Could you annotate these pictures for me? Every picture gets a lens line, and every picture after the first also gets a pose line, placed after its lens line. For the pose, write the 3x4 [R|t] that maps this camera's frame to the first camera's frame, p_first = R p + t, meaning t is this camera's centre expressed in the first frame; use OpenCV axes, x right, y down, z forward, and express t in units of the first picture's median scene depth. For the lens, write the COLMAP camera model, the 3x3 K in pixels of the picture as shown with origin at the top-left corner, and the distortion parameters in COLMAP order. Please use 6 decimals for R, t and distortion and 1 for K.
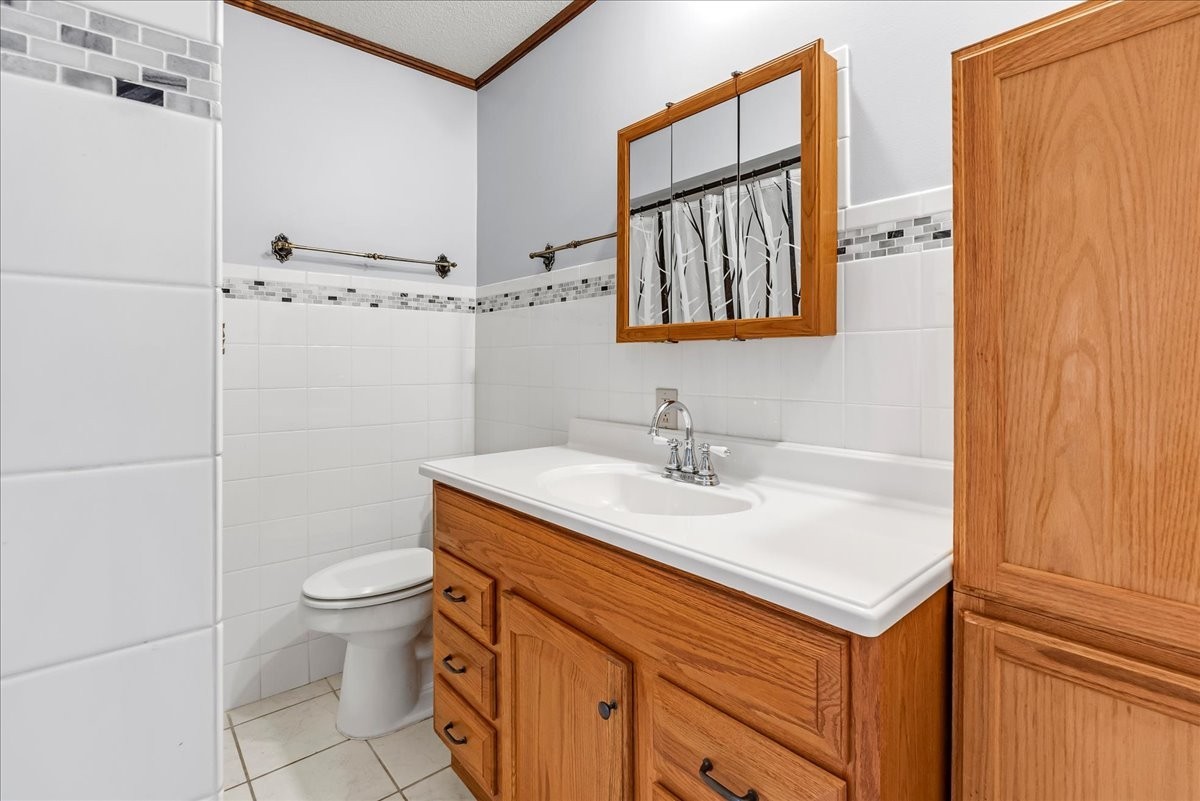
lens RADIAL K [[549.1, 0, 597.2], [0, 549.1, 386.6], [0, 0, 1]] dist [-0.003832, -0.000685]
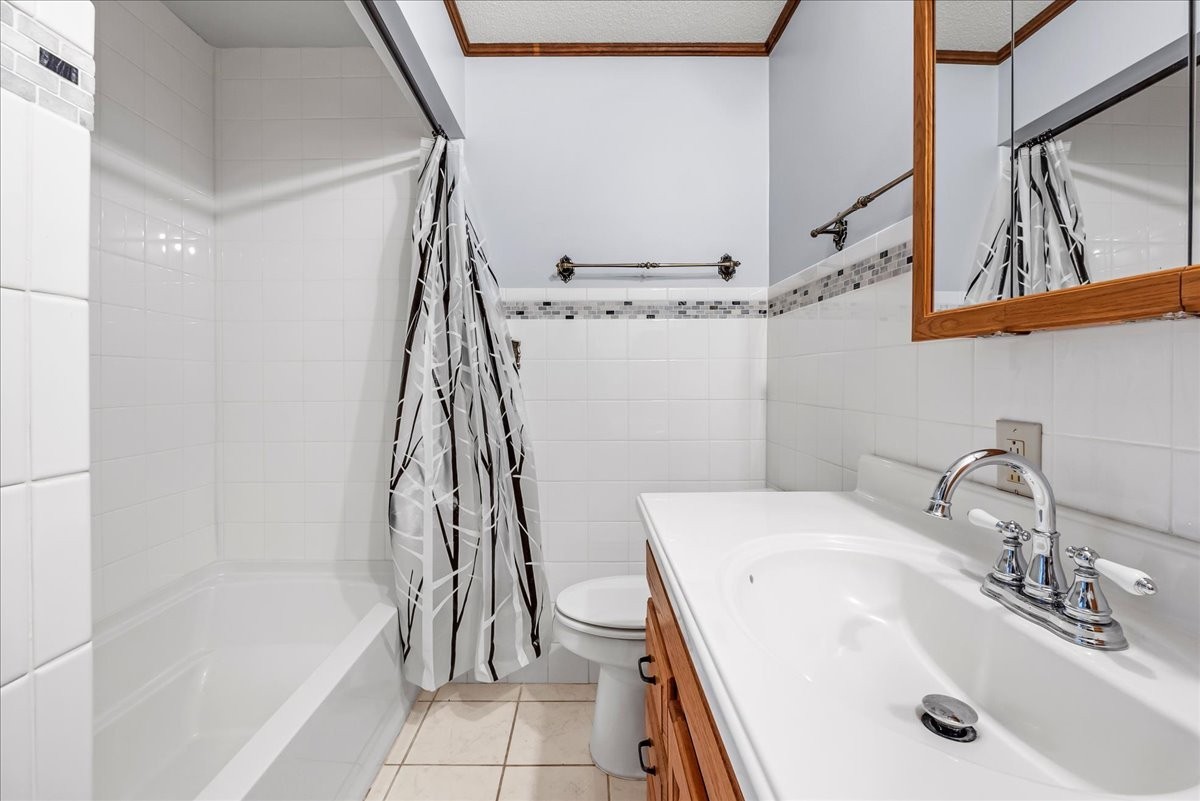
lens RADIAL K [[532.4, 0, 546.9], [0, 532.4, 392.0], [0, 0, 1]] dist [-0.010542, -0.000389]
pose [[0.758467, 0.015289, -0.651532, 0.072570], [-0.024343, 0.999692, -0.004880, -0.007542], [0.651257, 0.019561, 0.758605, 0.192946]]
